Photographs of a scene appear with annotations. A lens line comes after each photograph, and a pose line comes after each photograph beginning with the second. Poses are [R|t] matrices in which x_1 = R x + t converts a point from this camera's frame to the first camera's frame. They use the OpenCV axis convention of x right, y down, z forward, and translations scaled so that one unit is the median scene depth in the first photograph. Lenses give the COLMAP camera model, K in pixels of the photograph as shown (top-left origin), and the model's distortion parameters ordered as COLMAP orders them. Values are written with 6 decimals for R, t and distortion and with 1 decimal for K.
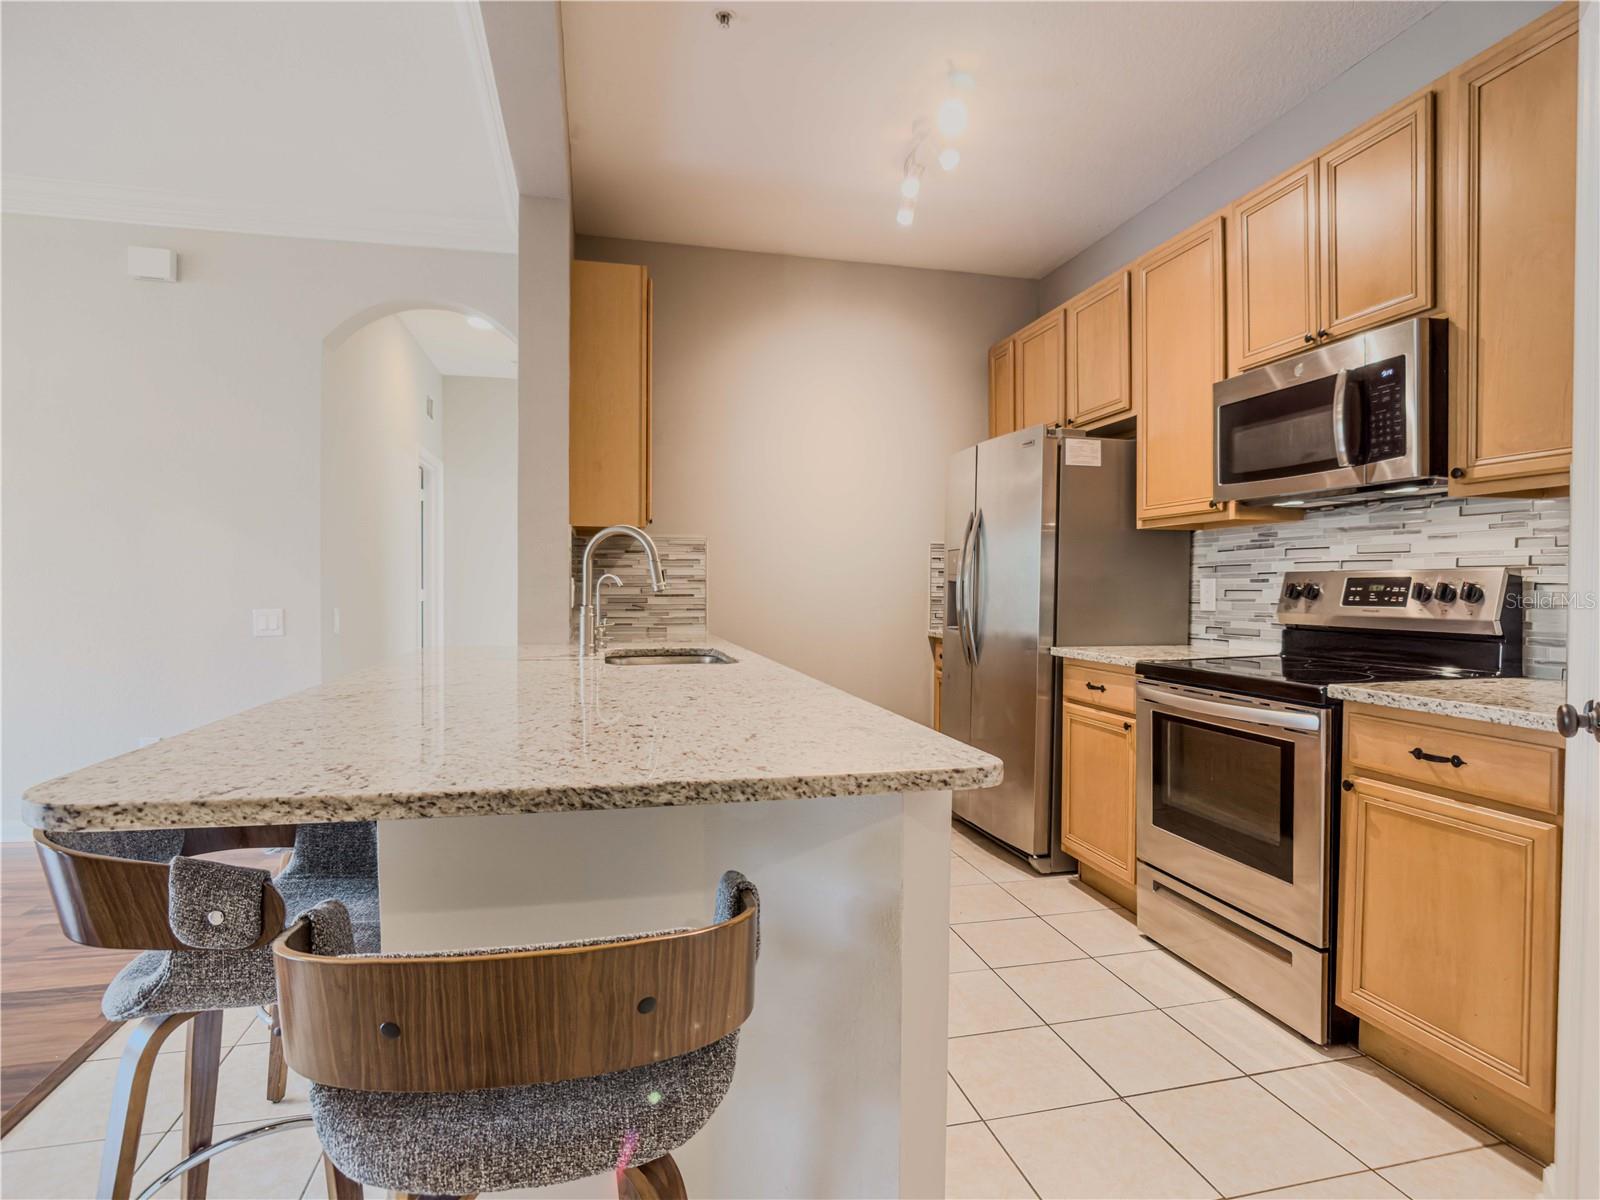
lens RADIAL K [[852.6, 0, 807.0], [0, 852.6, 588.8], [0, 0, 1]] dist [-0.036203, 0.008834]
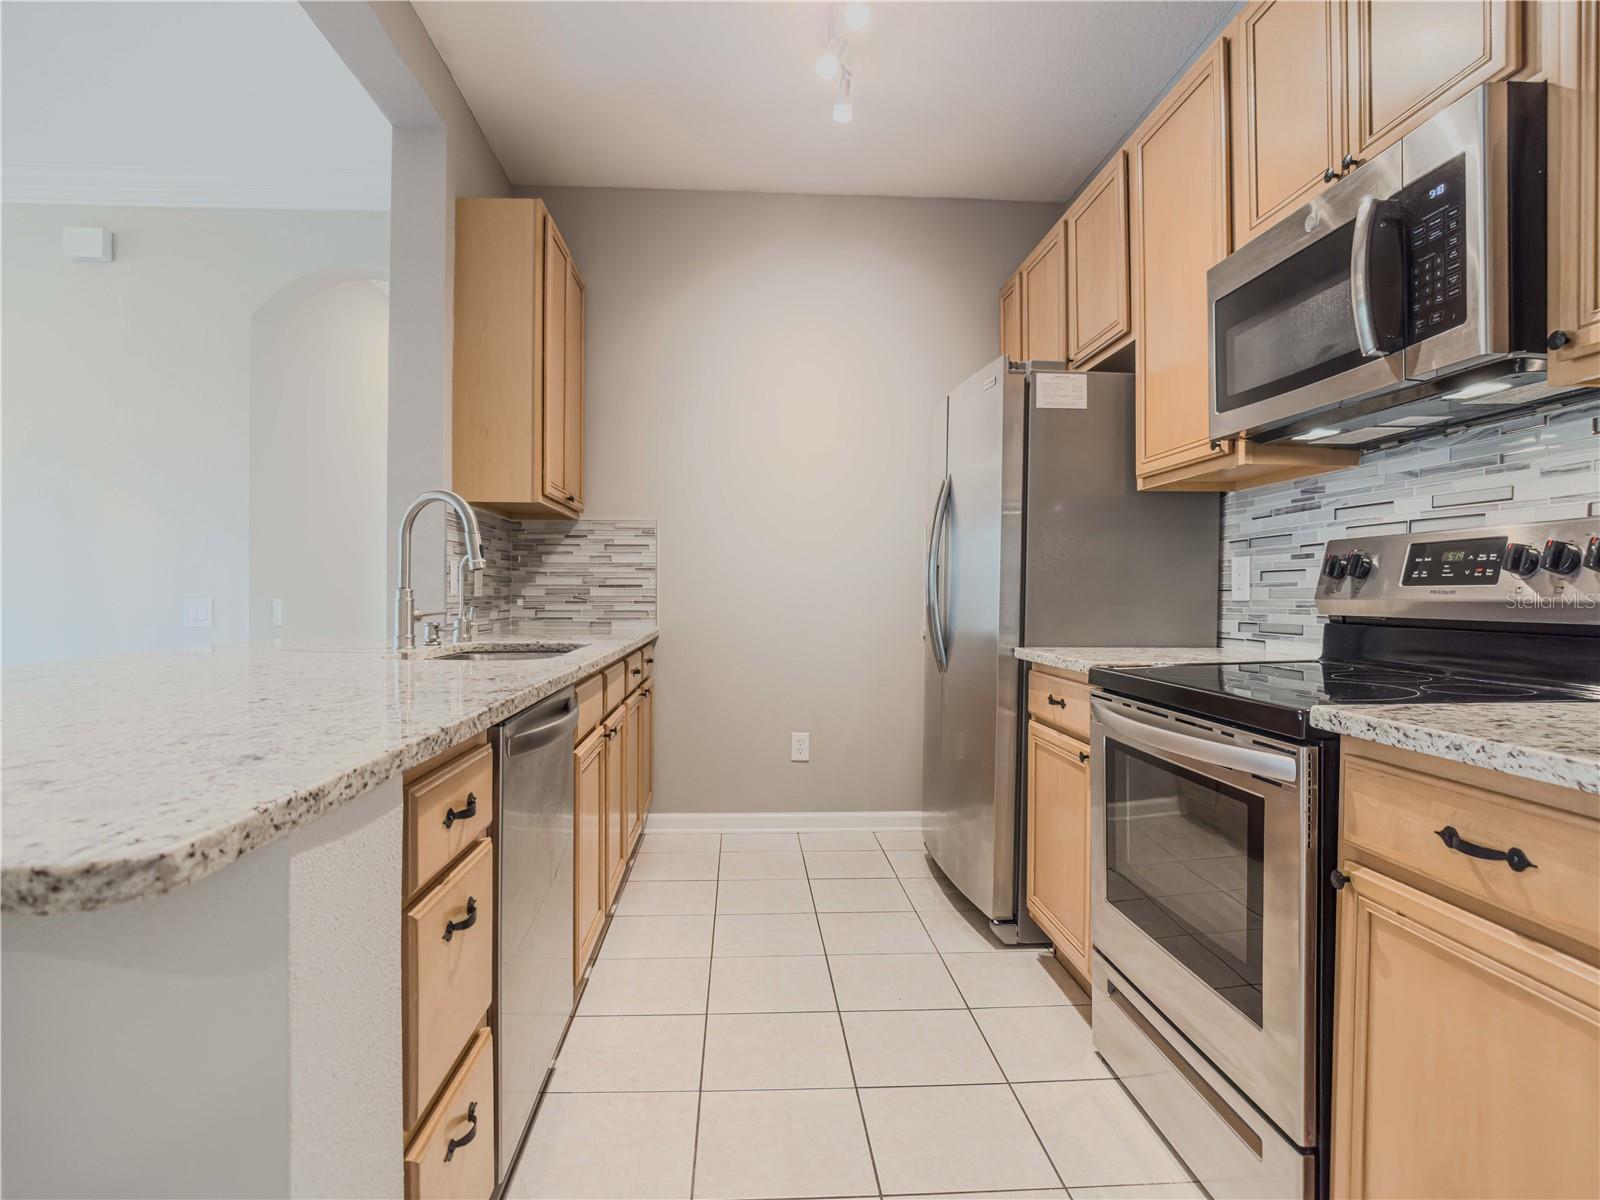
lens RADIAL K [[852.6, 0, 789.8], [0, 852.6, 589.5], [0, 0, 1]] dist [-0.036203, 0.008834]
pose [[0.984852, 0.000209, -0.173396, 0.280282], [-0.001485, 0.999973, -0.007225, 0.028778], [0.173390, 0.007373, 0.984826, 0.274104]]
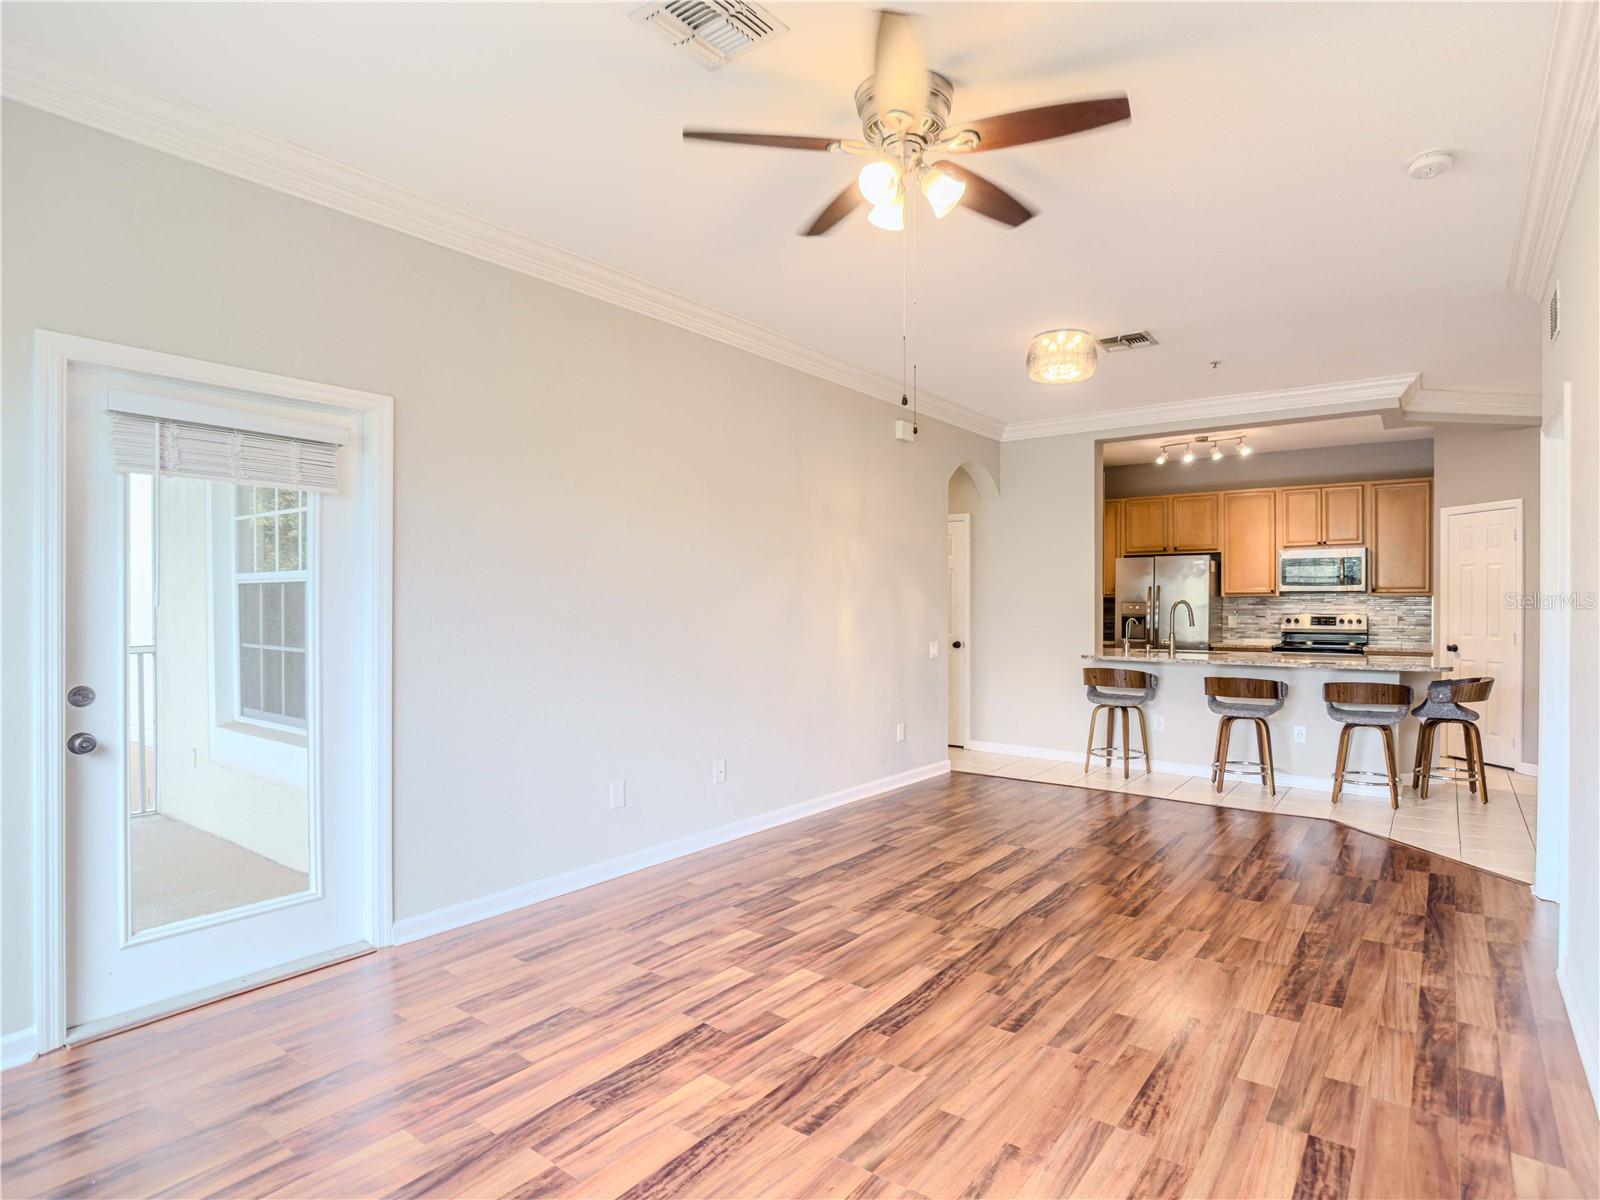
lens RADIAL K [[878.3, 0, 845.9], [0, 878.3, 597.8], [0, 0, 1]] dist [-0.023705, -0.000275]
pose [[0.754946, -0.004686, 0.655770, -2.838903], [0.007491, 0.999971, -0.001479, -0.091798], [-0.655744, 0.006029, 0.754959, -0.325071]]
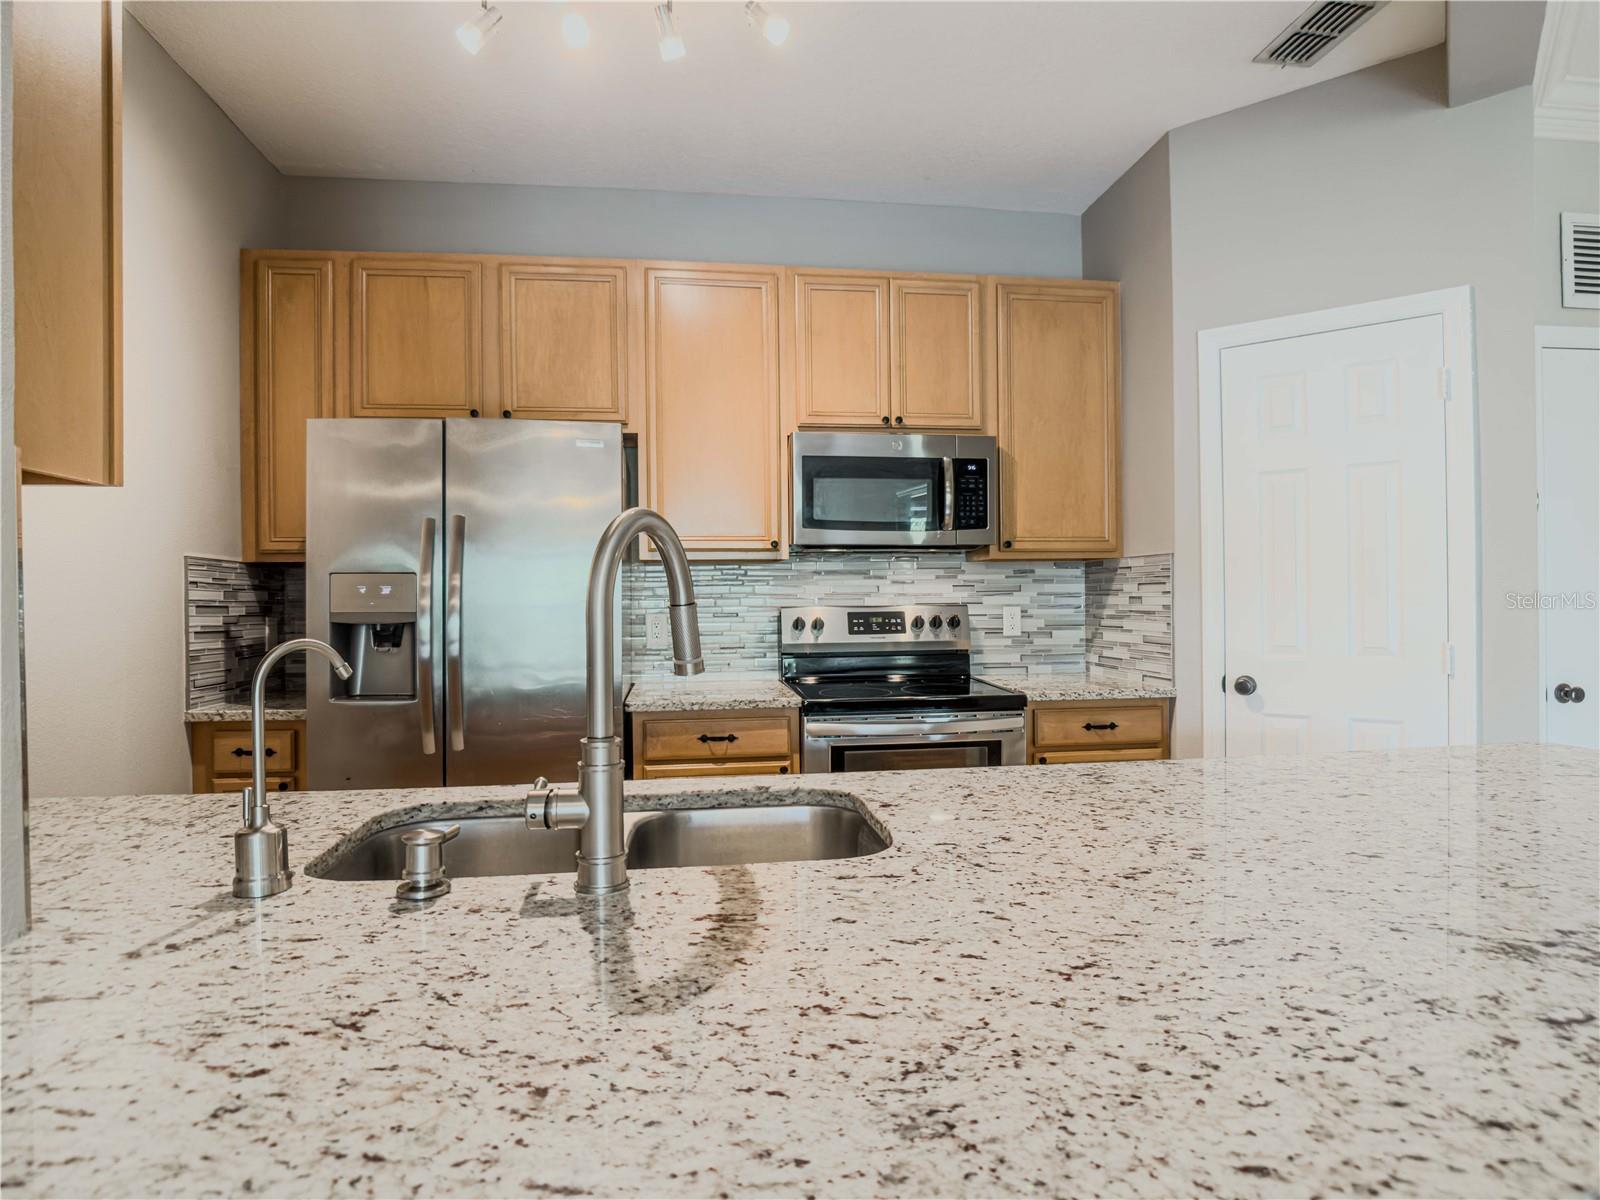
lens RADIAL K [[852.6, 0, 798.0], [0, 852.6, 596.4], [0, 0, 1]] dist [-0.036203, 0.008834]
pose [[0.106573, -0.003944, 0.994297, -0.630471], [0.012999, 0.999912, 0.002573, -0.041035], [-0.994220, 0.012651, 0.106615, 0.950200]]
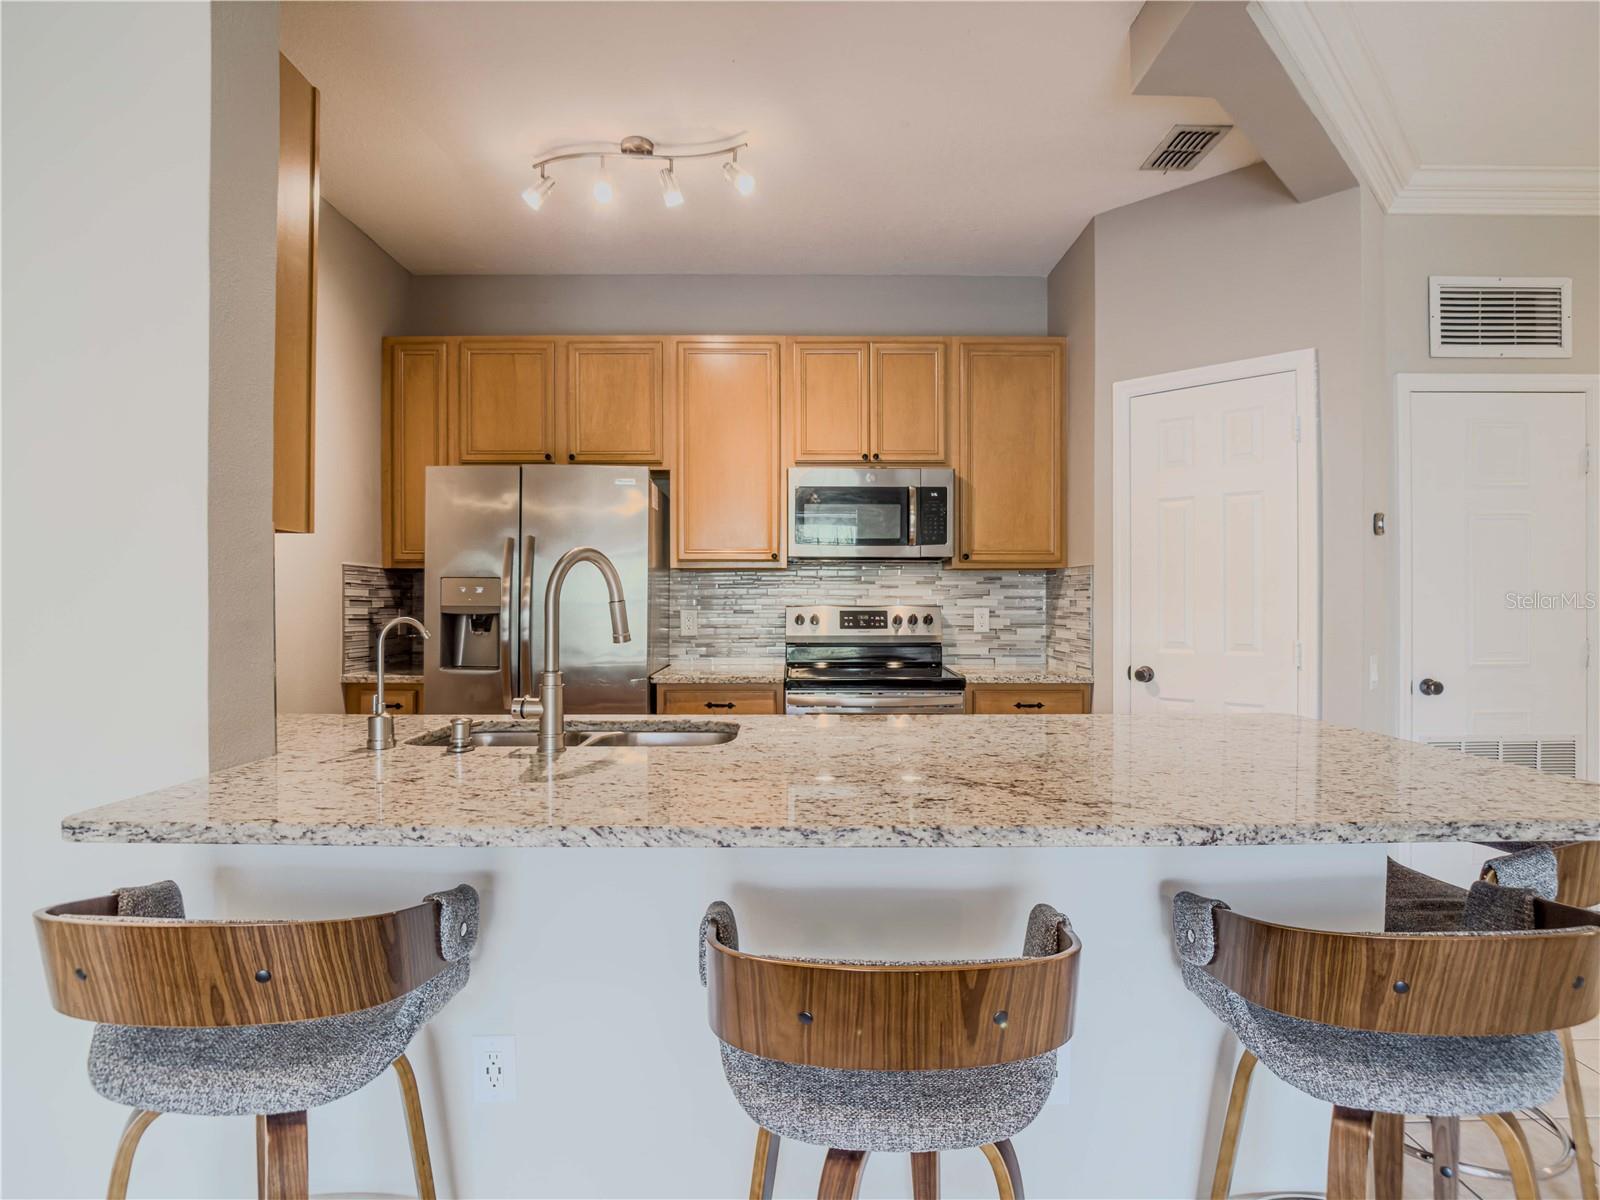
lens RADIAL K [[852.6, 0, 803.5], [0, 852.6, 597.6], [0, 0, 1]] dist [-0.036203, 0.008834]
pose [[0.233173, -0.002485, 0.972432, -0.900839], [0.003062, 0.999994, 0.001821, -0.040368], [-0.972430, 0.002553, 0.233179, 0.710814]]
